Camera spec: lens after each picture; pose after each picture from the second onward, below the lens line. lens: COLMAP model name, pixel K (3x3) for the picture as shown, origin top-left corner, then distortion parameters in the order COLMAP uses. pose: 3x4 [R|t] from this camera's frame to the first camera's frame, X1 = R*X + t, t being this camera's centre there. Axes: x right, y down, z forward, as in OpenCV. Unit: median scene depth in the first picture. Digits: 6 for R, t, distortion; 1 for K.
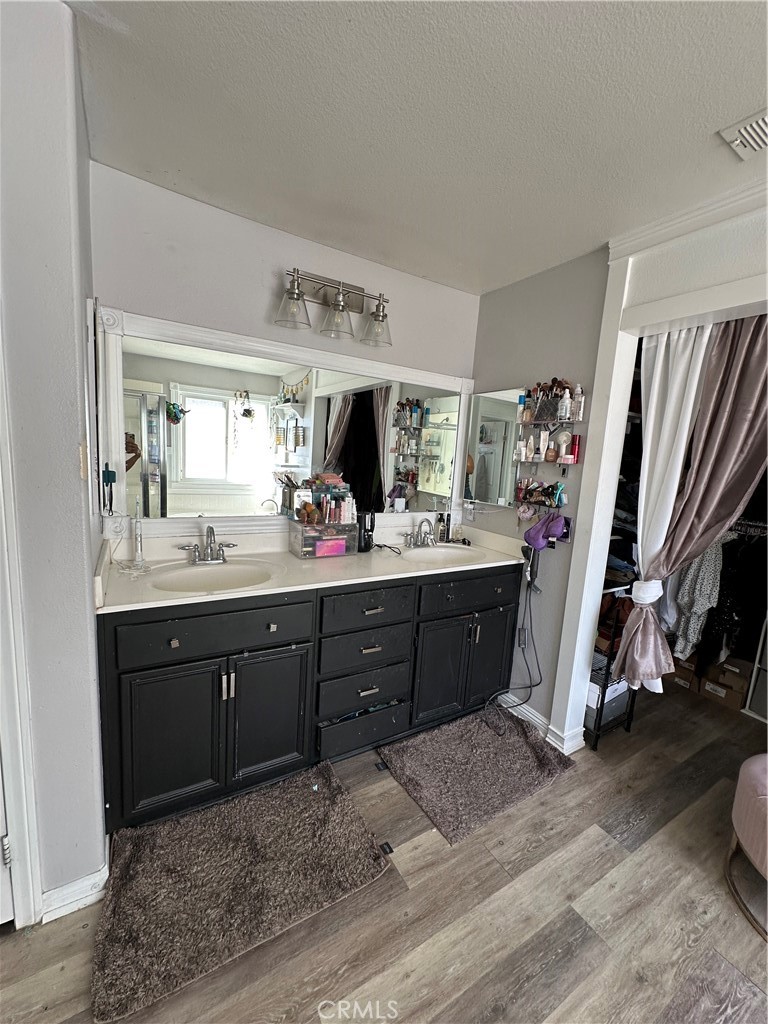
lens RADIAL K [[410.0, 0, 381.5], [0, 410.0, 511.8], [0, 0, 1]] dist [-0.001452, -0.000085]
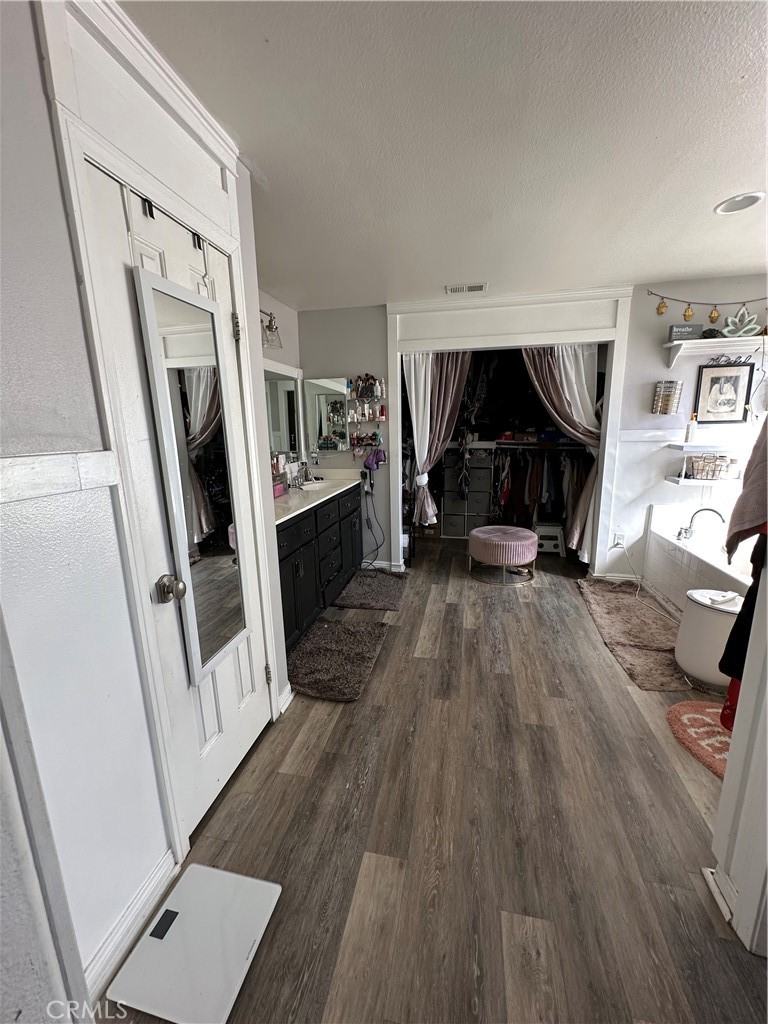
lens RADIAL K [[410.0, 0, 381.2], [0, 410.0, 513.3], [0, 0, 1]] dist [-0.001452, -0.000085]
pose [[0.679870, -0.228239, 0.696910, -0.943581], [0.168520, 0.973526, 0.154431, 0.003186], [-0.713707, 0.012451, 0.700334, -0.300061]]
